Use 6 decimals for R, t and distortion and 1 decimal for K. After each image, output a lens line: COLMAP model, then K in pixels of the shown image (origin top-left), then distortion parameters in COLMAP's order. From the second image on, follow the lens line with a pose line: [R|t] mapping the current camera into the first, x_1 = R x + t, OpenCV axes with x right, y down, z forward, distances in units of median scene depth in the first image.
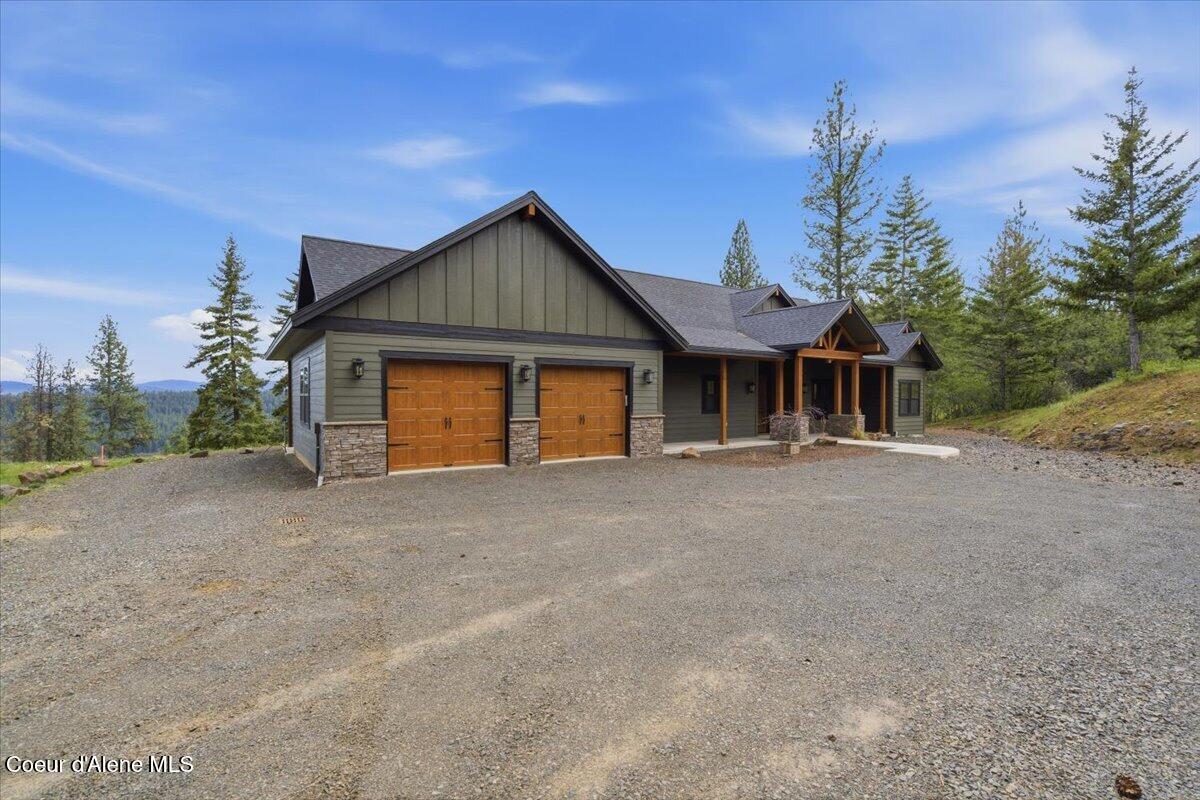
lens RADIAL K [[544.1, 0, 612.1], [0, 544.1, 398.4], [0, 0, 1]] dist [-0.000105, -0.001961]
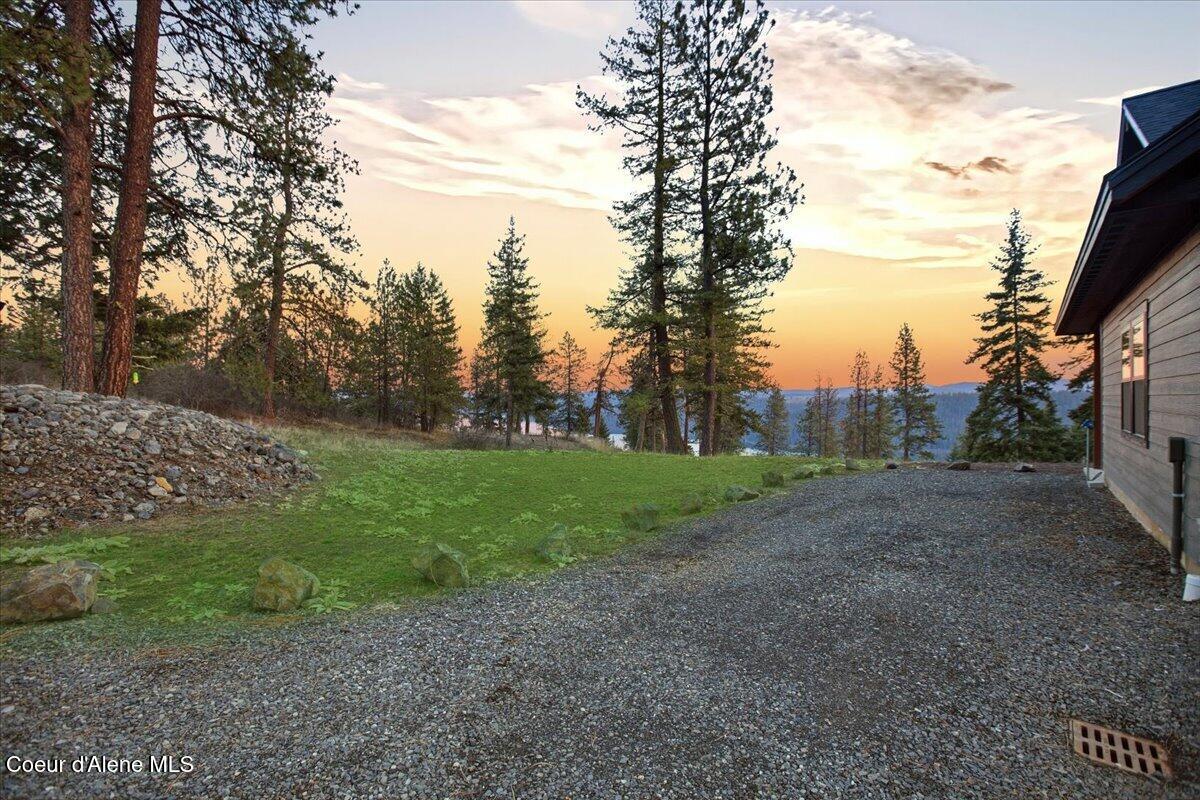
lens RADIAL K [[544.1, 0, 608.4], [0, 544.1, 402.9], [0, 0, 1]] dist [-0.000105, -0.001961]
pose [[0.303396, 0.004971, -0.952852, -0.080133], [0.000658, 0.999985, 0.005426, 0.004638], [0.952864, -0.002273, 0.303388, 0.132030]]
